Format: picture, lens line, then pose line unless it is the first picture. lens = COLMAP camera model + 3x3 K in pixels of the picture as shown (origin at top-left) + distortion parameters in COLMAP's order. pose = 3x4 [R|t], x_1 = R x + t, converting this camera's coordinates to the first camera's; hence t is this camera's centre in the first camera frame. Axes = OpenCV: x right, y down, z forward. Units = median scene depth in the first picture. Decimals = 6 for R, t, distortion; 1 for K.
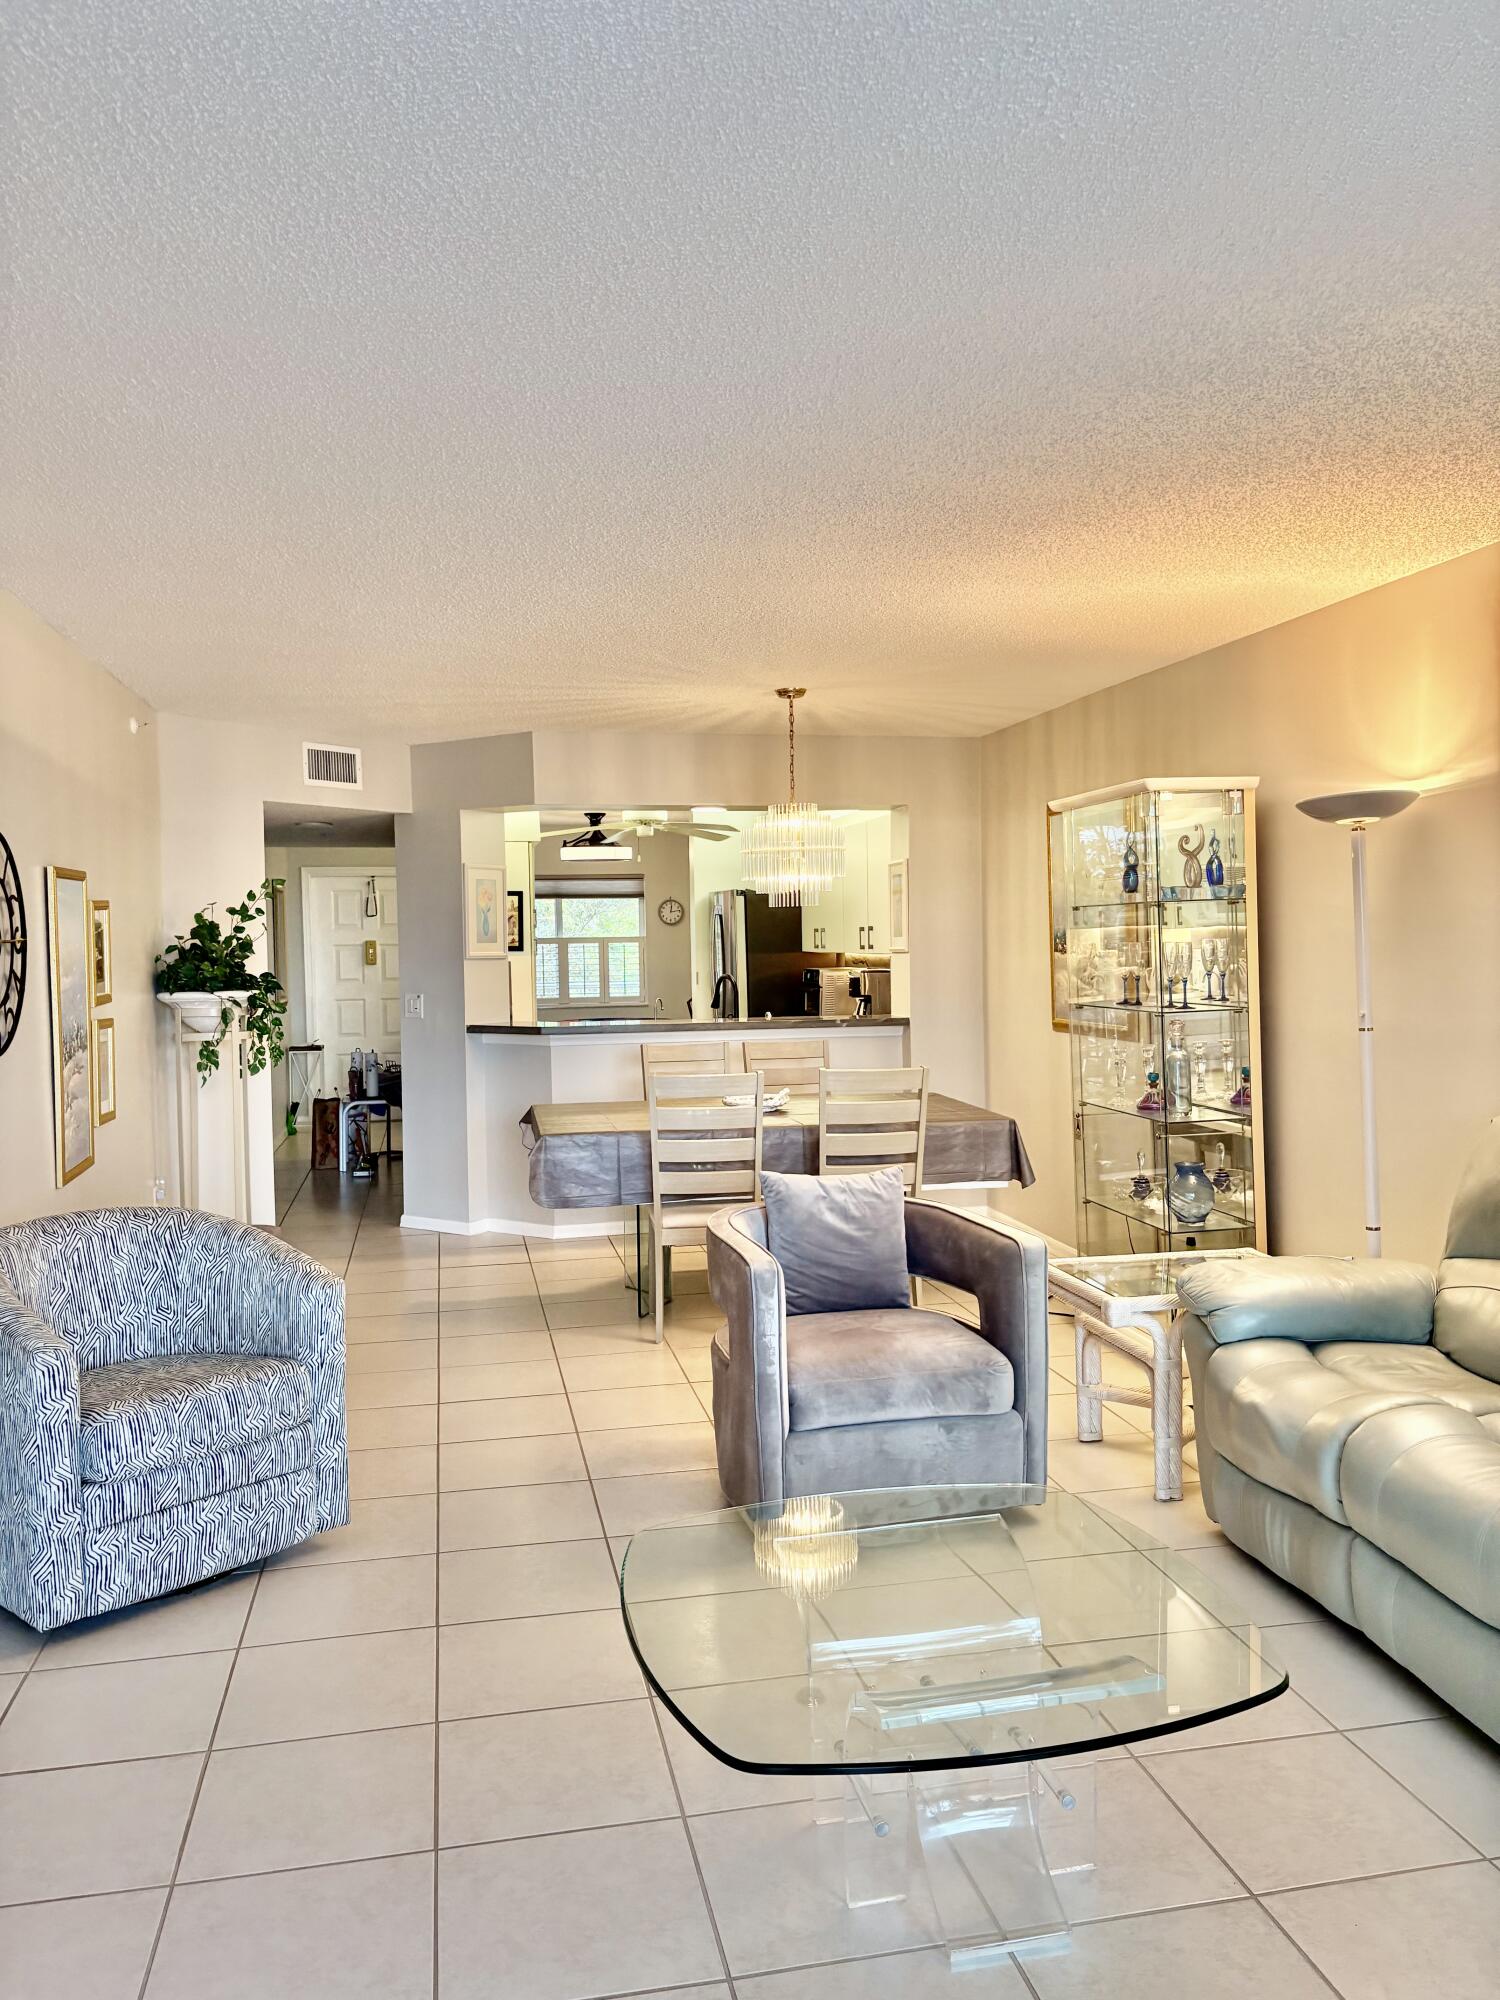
lens RADIAL K [[1518.9, 0, 753.8], [0, 1518.9, 994.0], [0, 0, 1]] dist [0.047427, -0.010334]
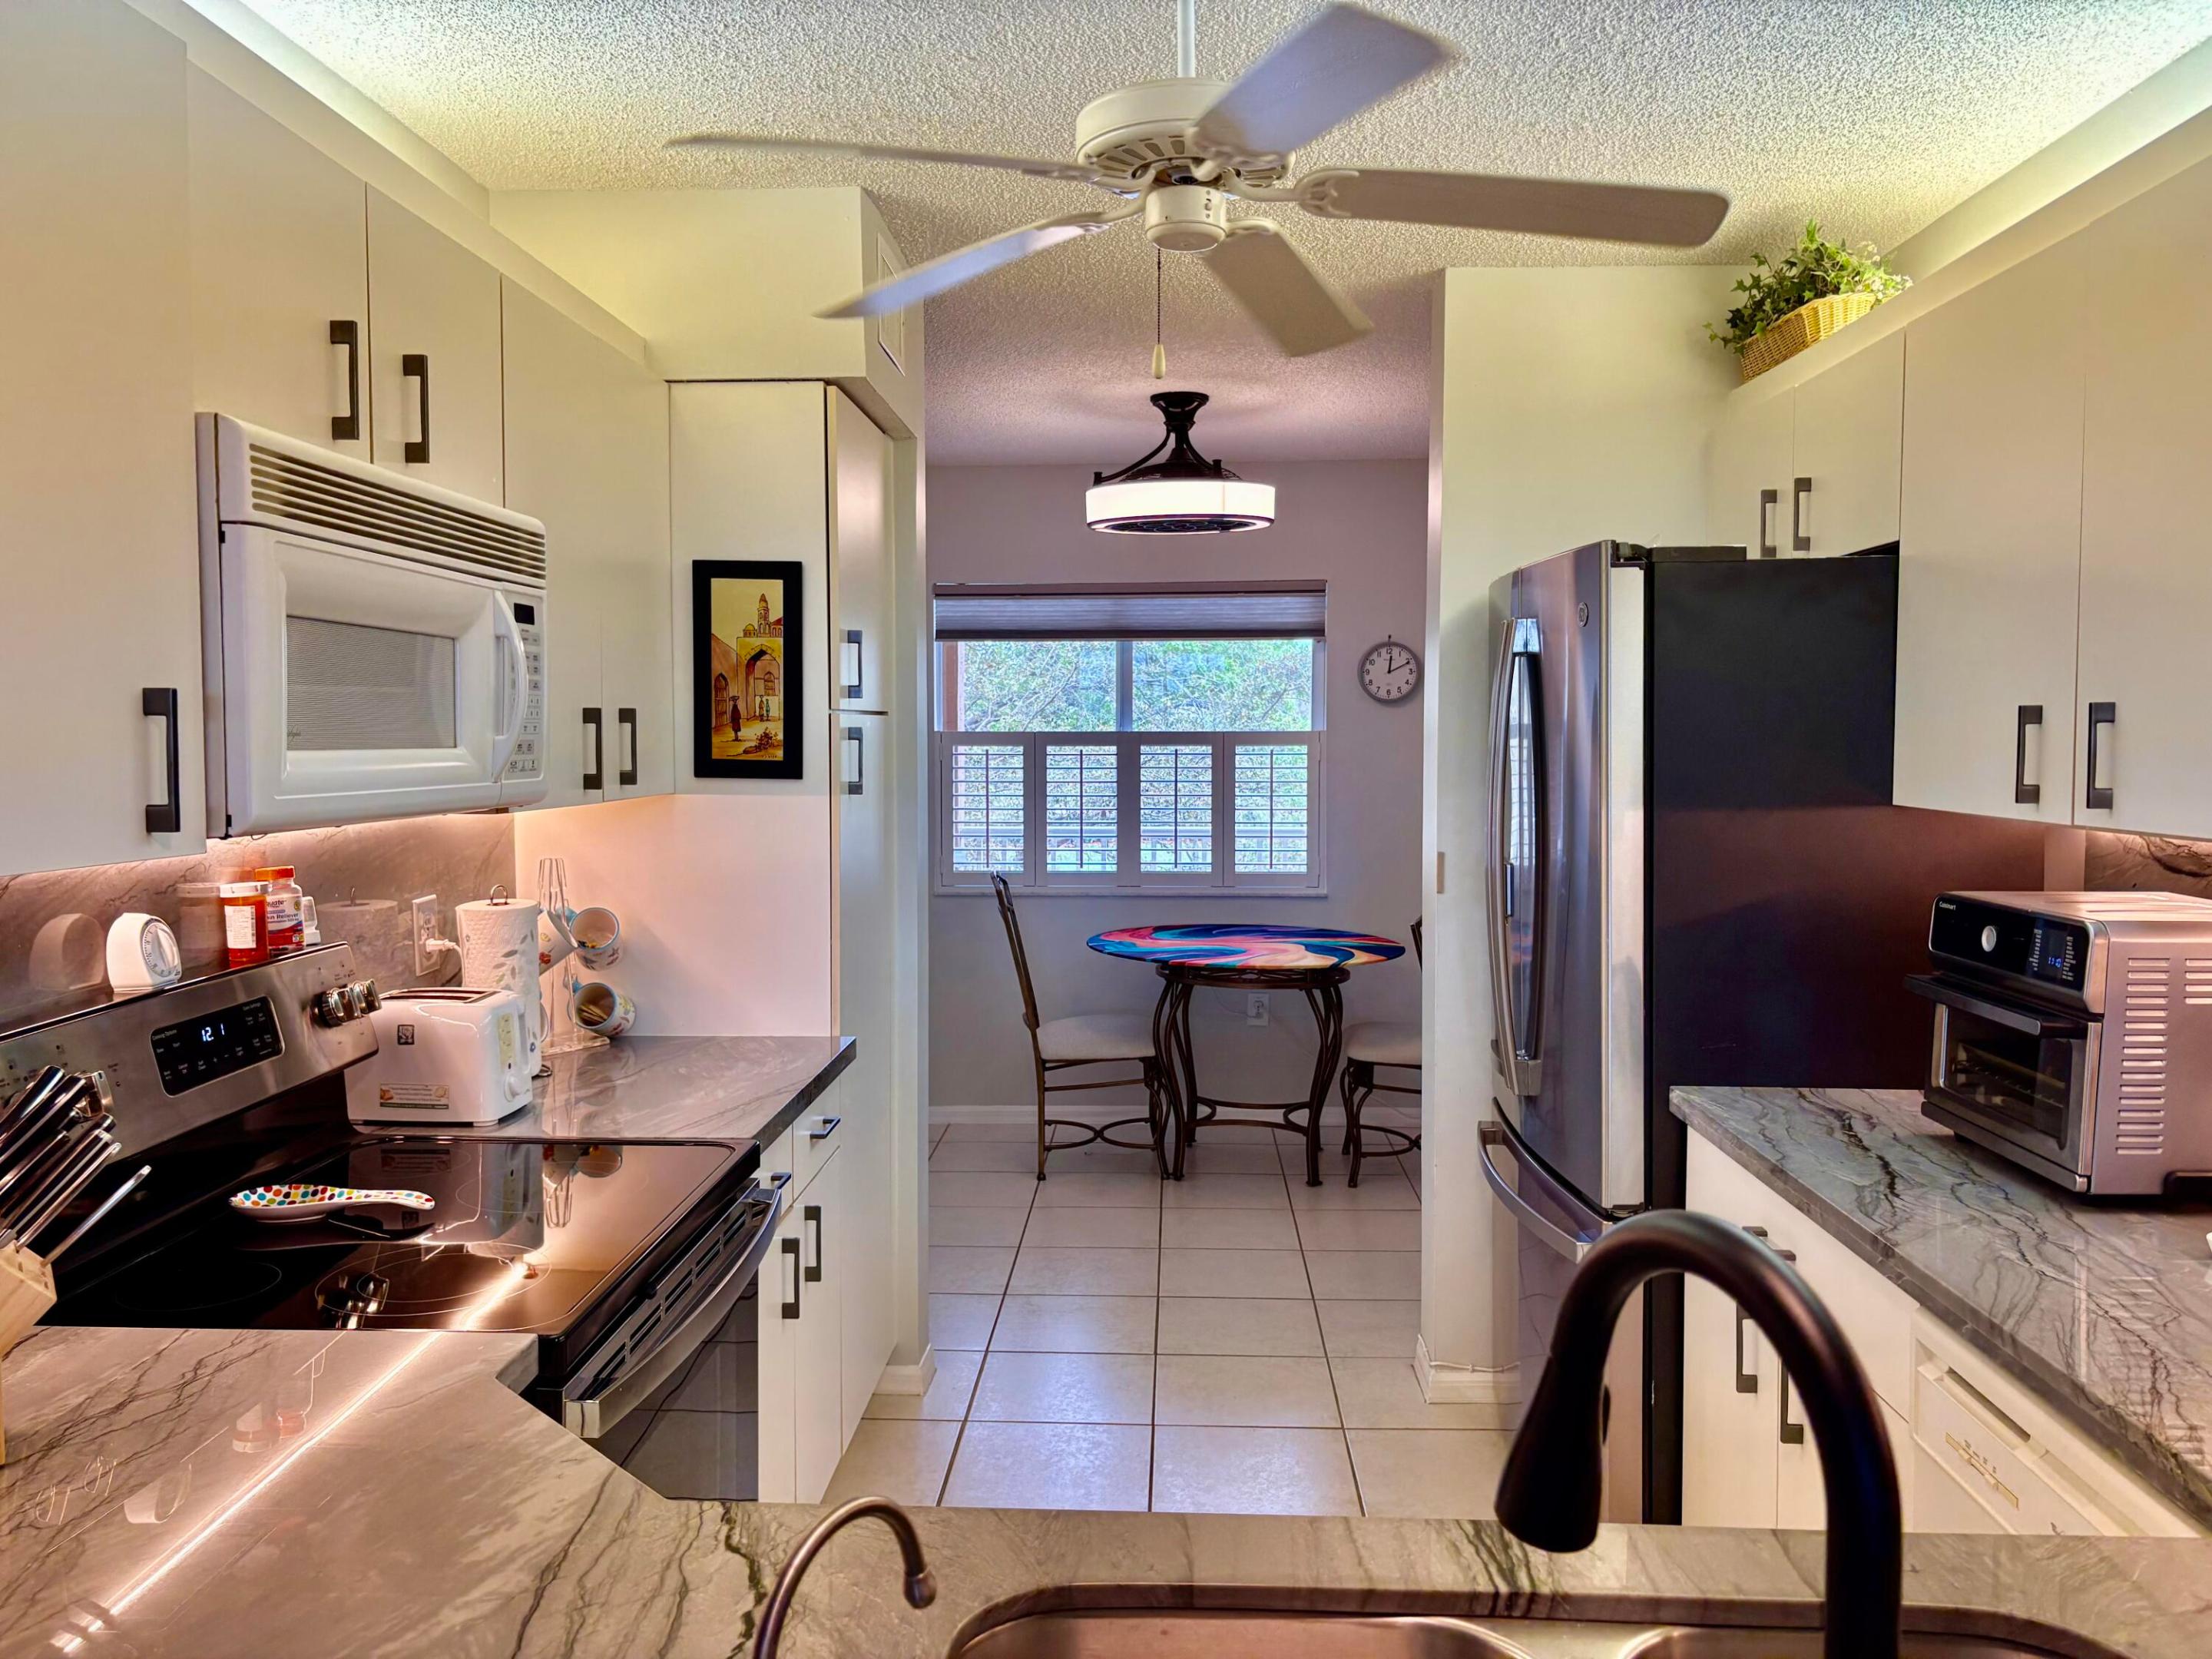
lens RADIAL K [[1679.9, 0, 1110.6], [0, 1679.9, 825.4], [0, 0, 1]] dist [0.047427, -0.010334]
pose [[0.969548, 0.028942, -0.243187, -0.018184], [-0.024227, 0.999456, 0.022356, -0.023315], [0.243702, -0.015784, 0.969722, 0.597387]]
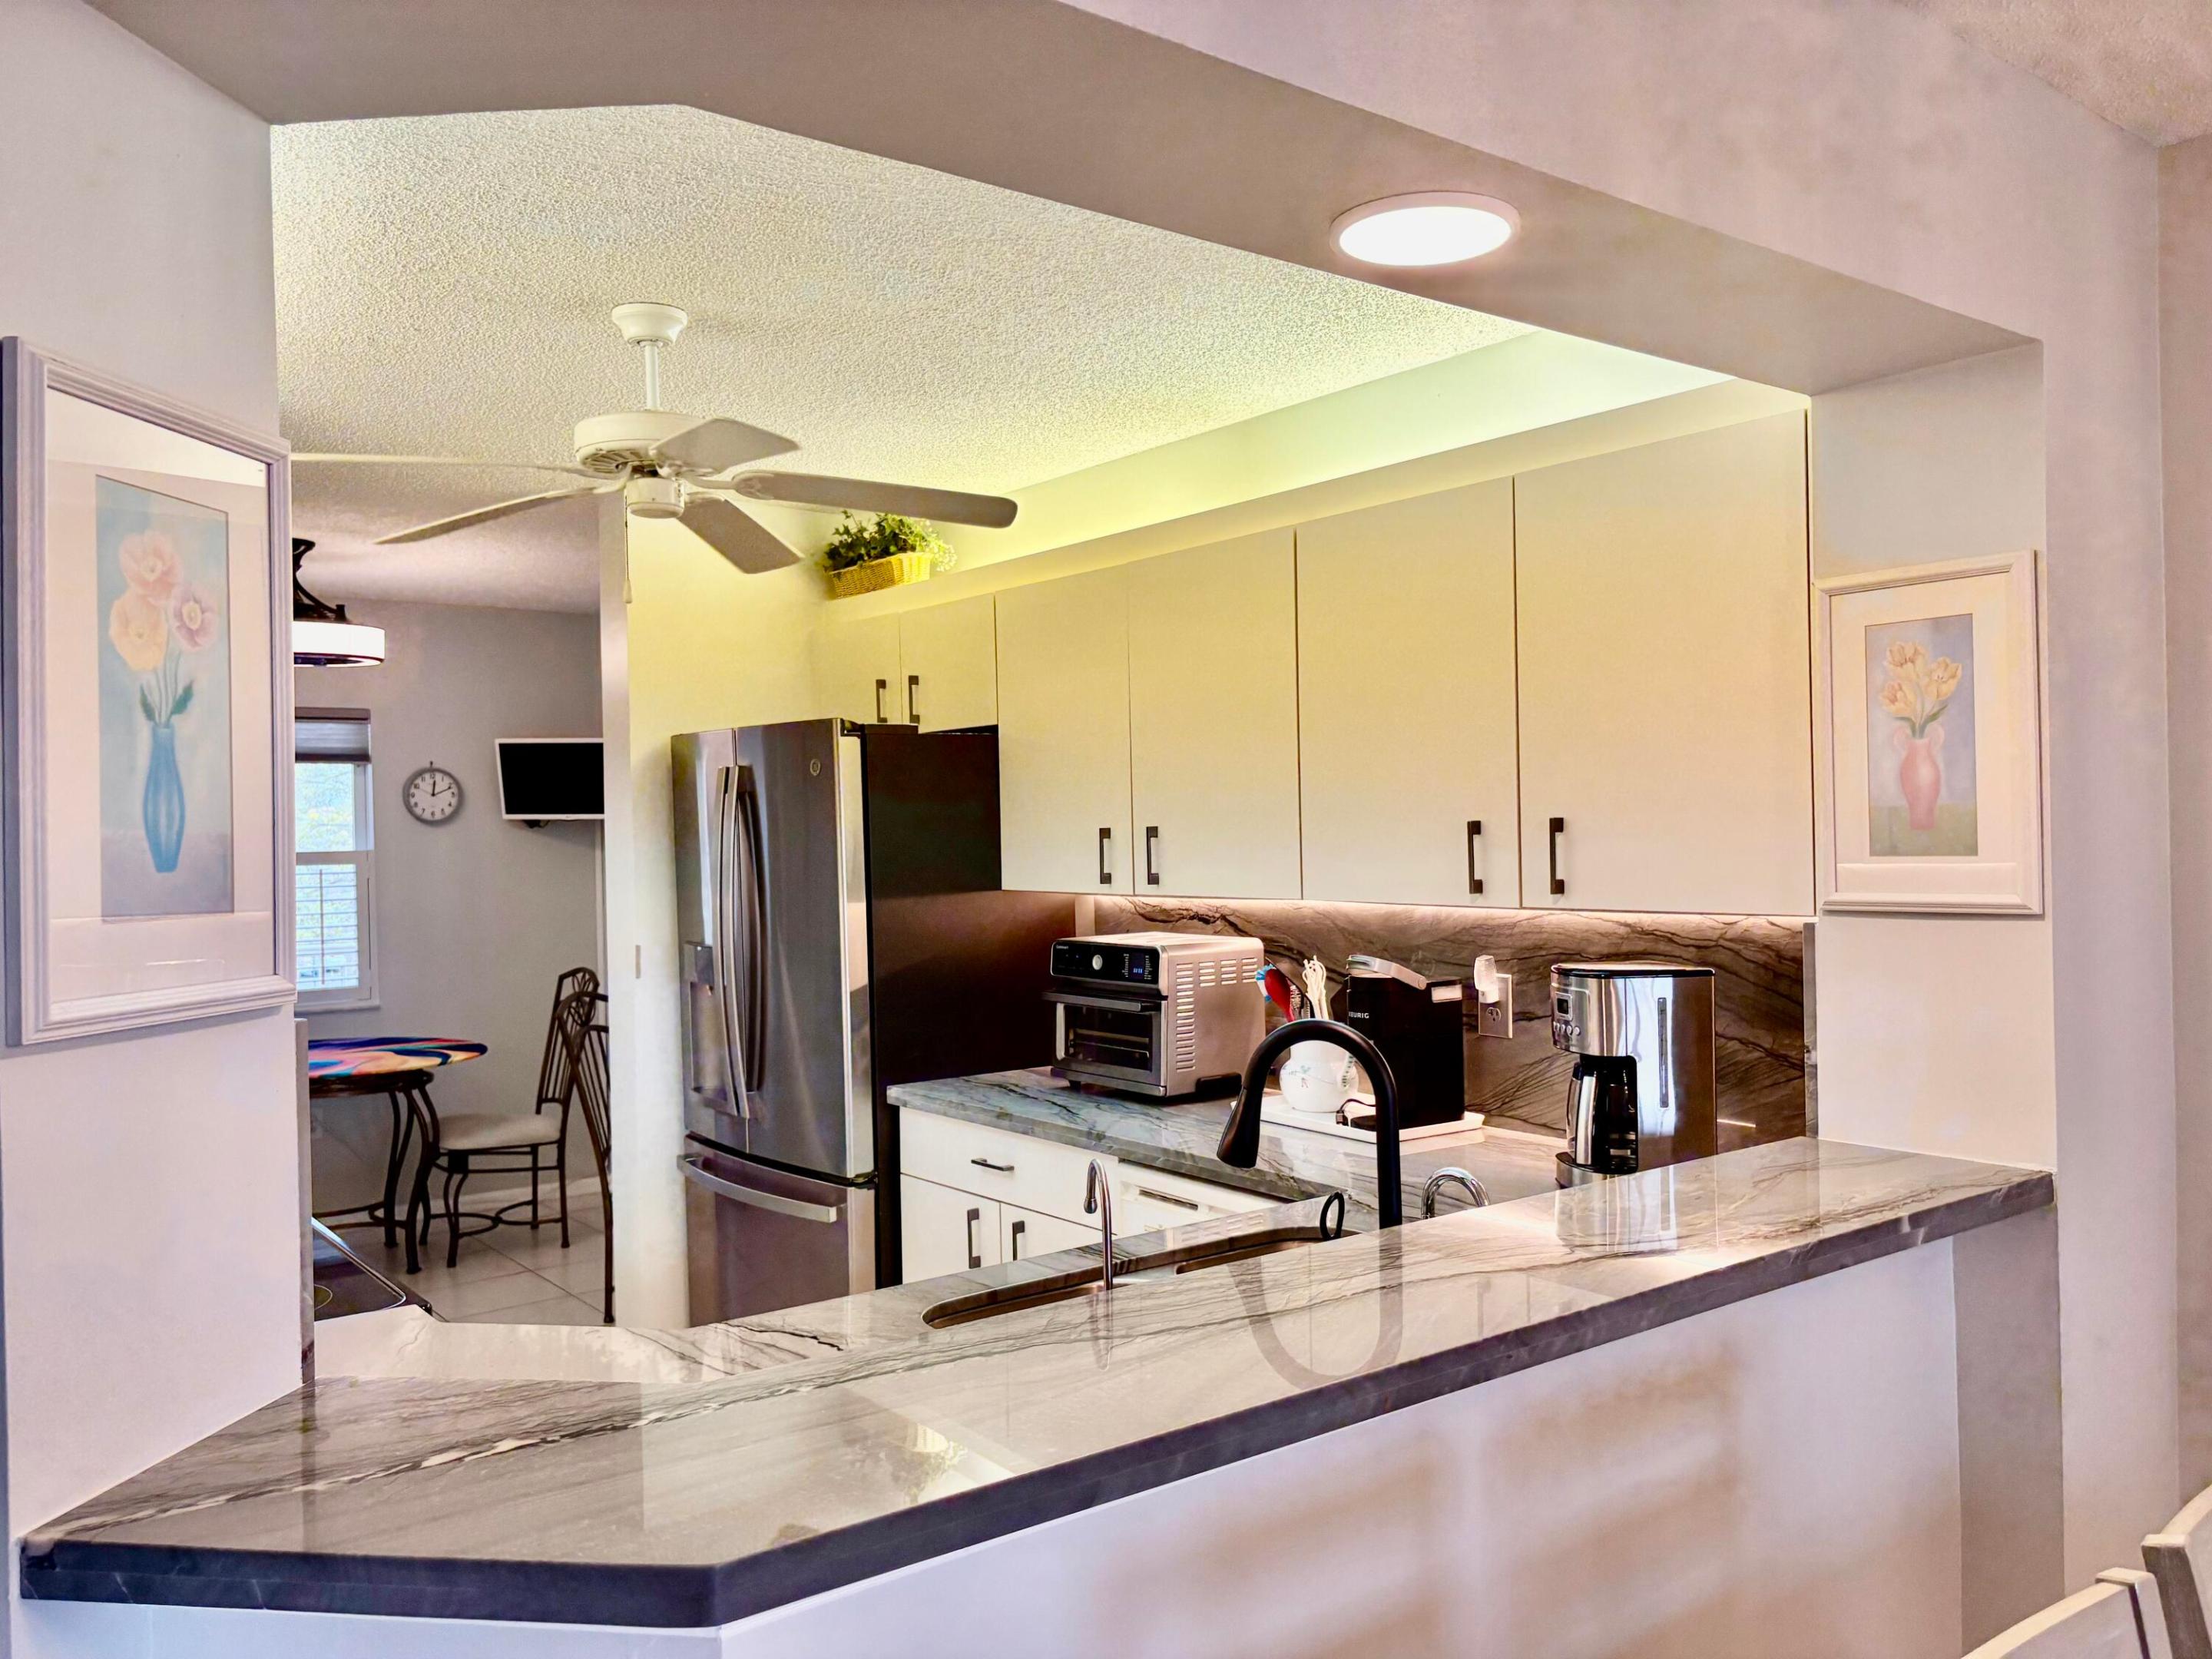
lens RADIAL K [[1679.9, 0, 1117.4], [0, 1679.9, 826.4], [0, 0, 1]] dist [0.047427, -0.010334]
pose [[0.895743, -0.003856, 0.444555, -0.105114], [0.024545, 0.998866, -0.040792, -0.021840], [-0.443893, 0.047451, 0.894822, 0.516113]]
